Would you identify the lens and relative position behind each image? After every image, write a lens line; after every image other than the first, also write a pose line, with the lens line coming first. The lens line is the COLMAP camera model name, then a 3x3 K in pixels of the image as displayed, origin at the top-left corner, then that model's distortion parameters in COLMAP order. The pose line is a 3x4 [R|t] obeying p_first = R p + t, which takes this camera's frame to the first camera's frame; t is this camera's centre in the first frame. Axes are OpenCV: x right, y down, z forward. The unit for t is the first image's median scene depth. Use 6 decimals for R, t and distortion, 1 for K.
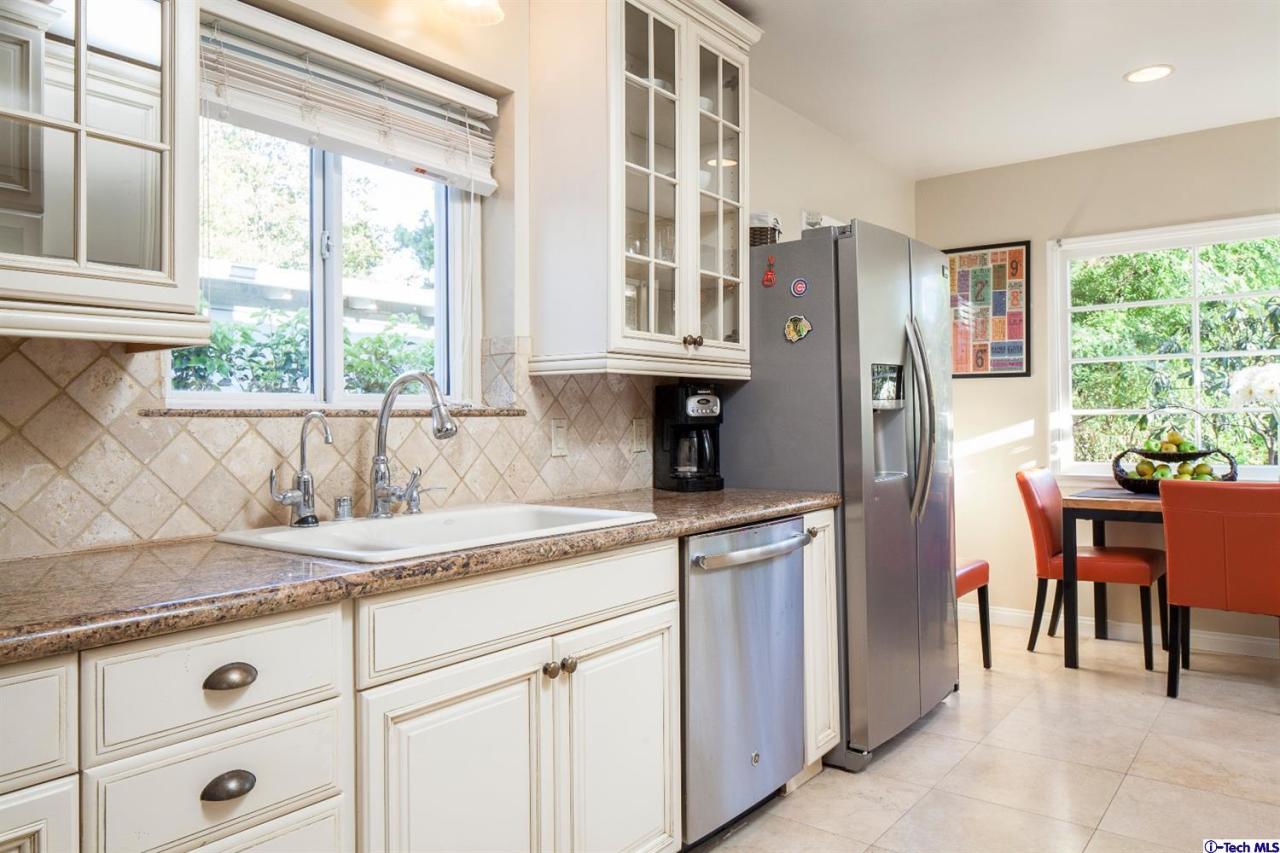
lens RADIAL K [[873.0, 0, 648.0], [0, 873.0, 405.5], [0, 0, 1]] dist [-0.009798, 0.000222]
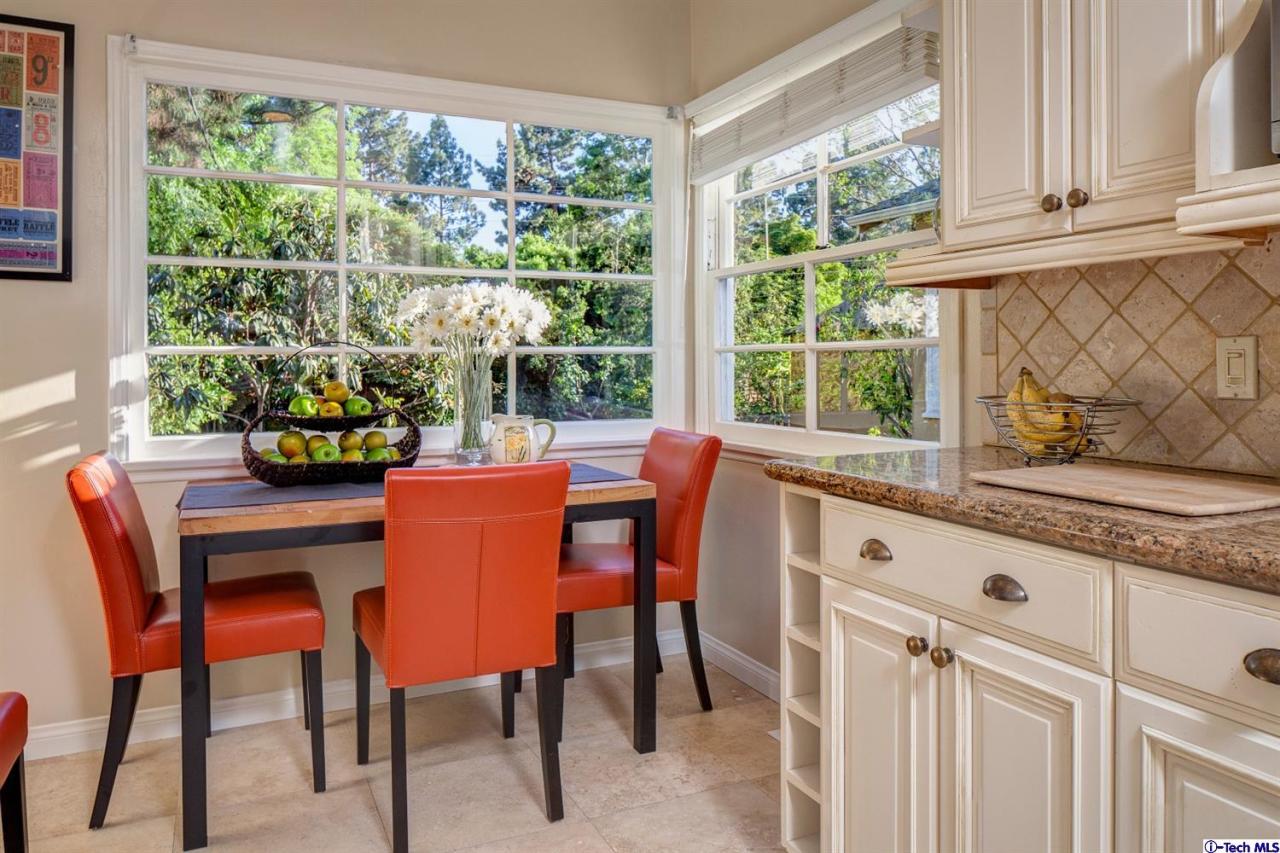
lens RADIAL K [[873.0, 0, 629.2], [0, 873.0, 362.8], [0, 0, 1]] dist [-0.009798, 0.000222]
pose [[0.455678, 0.004150, 0.890135, 0.198480], [-0.015115, 0.999881, 0.003076, 0.014734], [-0.890016, -0.014856, 0.455686, 0.733981]]
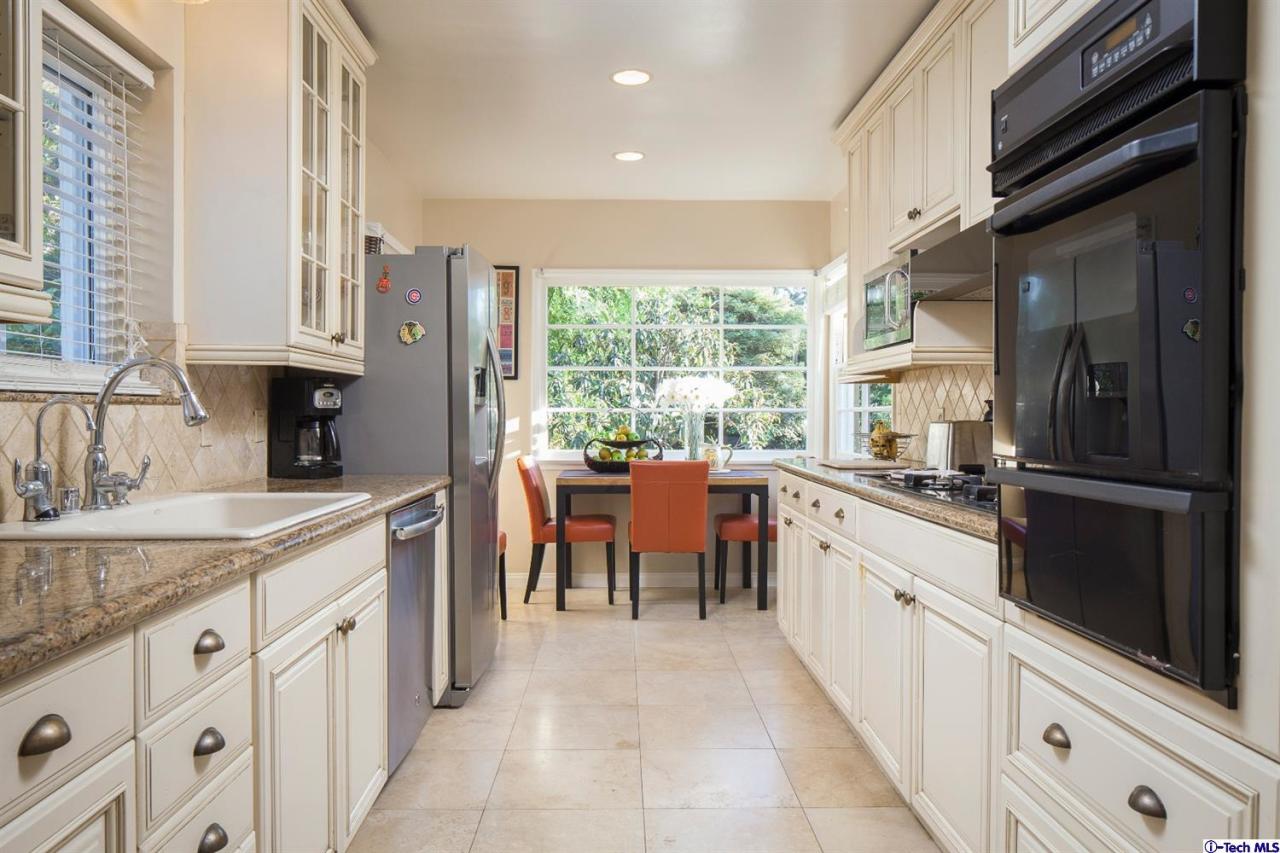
lens RADIAL K [[873.0, 0, 641.0], [0, 873.0, 430.6], [0, 0, 1]] dist [-0.009798, 0.000222]
pose [[0.773979, 0.000205, 0.633212, -0.309429], [-0.021140, 0.999451, 0.025516, 0.004272], [-0.632859, -0.033135, 0.773558, -0.069599]]
